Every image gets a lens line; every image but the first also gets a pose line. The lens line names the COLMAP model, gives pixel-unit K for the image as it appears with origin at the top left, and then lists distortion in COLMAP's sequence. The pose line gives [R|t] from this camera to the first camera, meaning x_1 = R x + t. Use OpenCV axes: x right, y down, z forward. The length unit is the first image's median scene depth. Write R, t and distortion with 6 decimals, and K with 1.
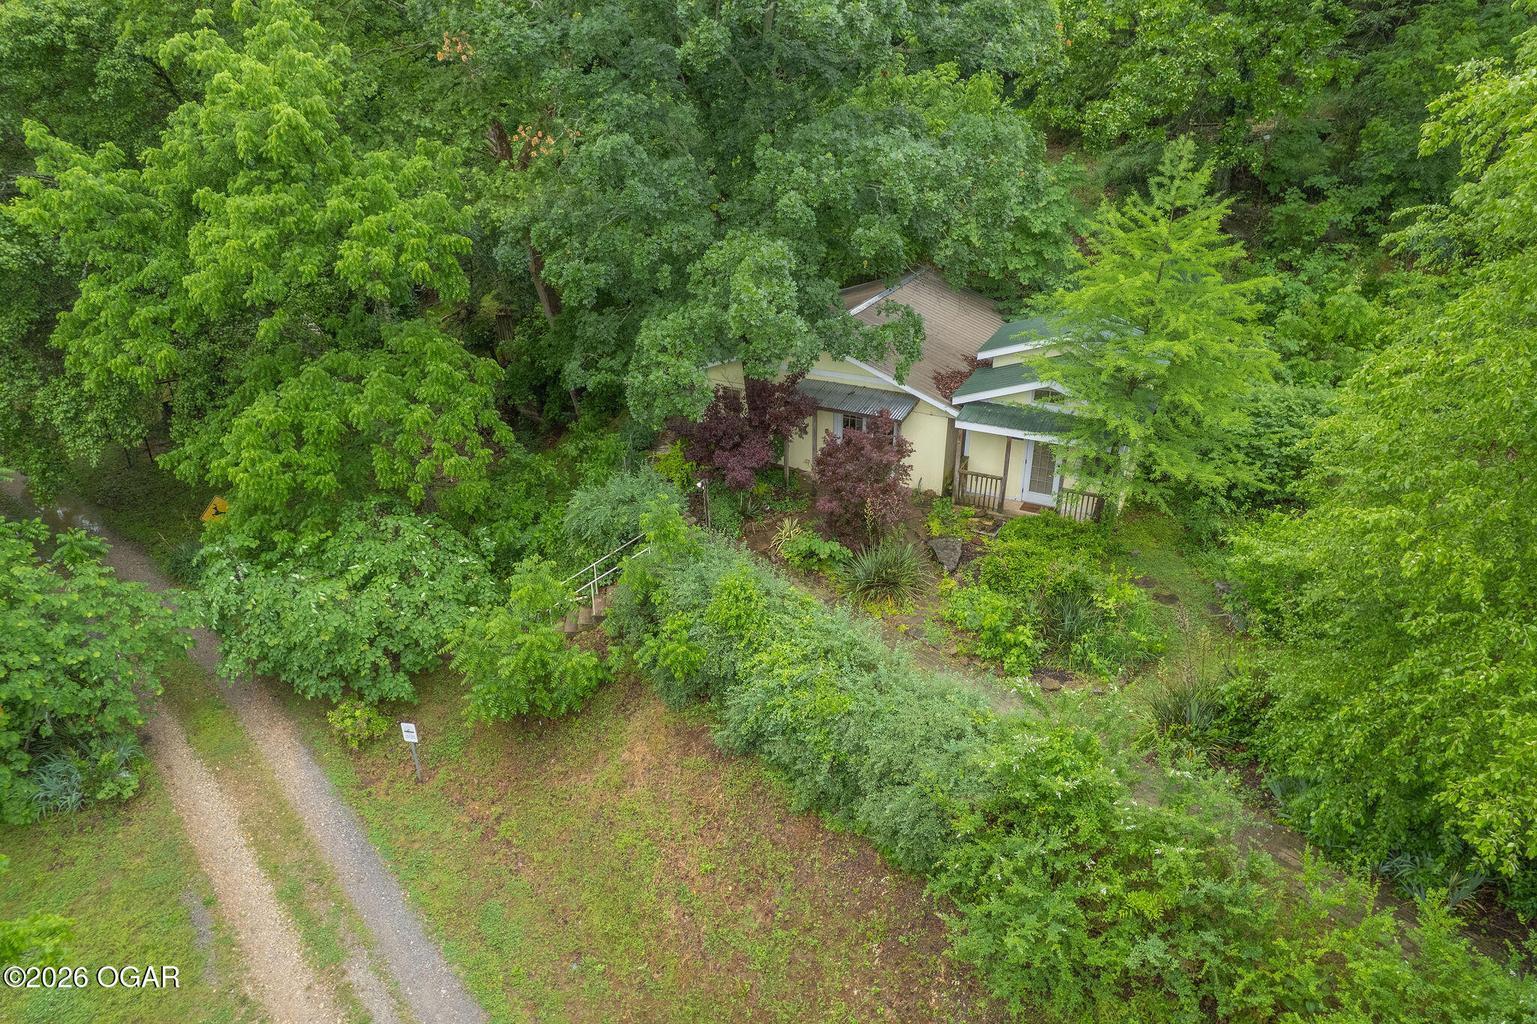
lens RADIAL K [[968.3, 0, 767.8], [0, 968.3, 510.2], [0, 0, 1]] dist [-0.001440, 0.002455]
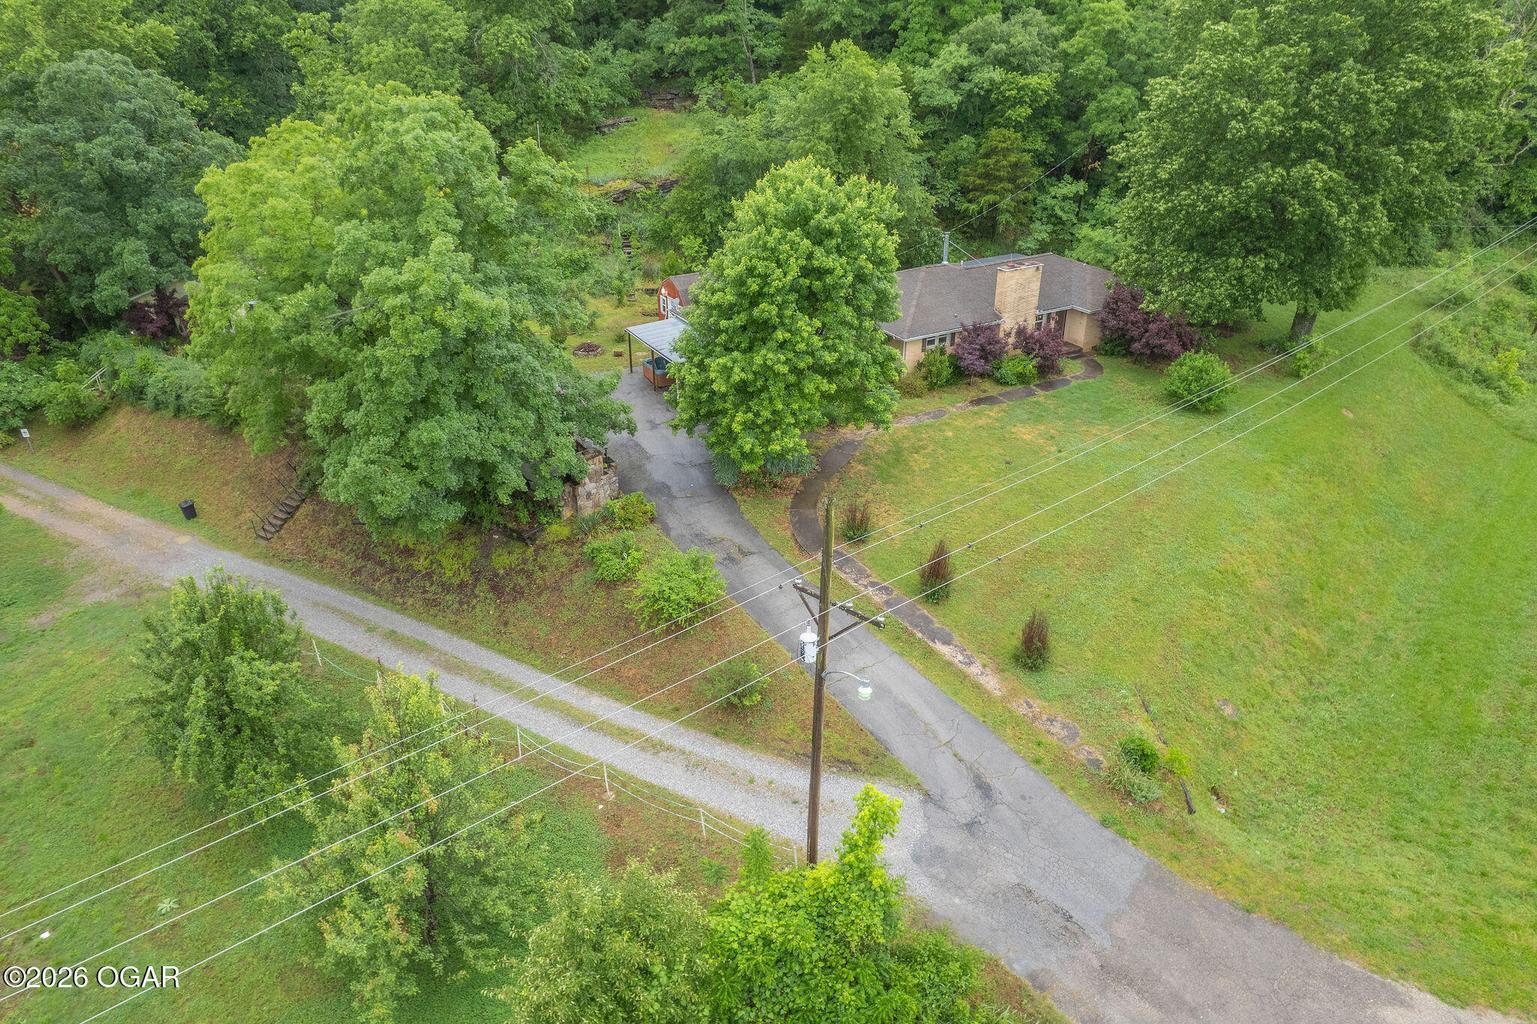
lens RADIAL K [[968.3, 0, 769.3], [0, 968.3, 514.6], [0, 0, 1]] dist [-0.001440, 0.002455]
pose [[0.924555, -0.182545, 0.334477, 0.576427], [0.169896, 0.983184, 0.066962, 0.593467], [-0.341076, -0.005084, 0.940022, -2.151176]]
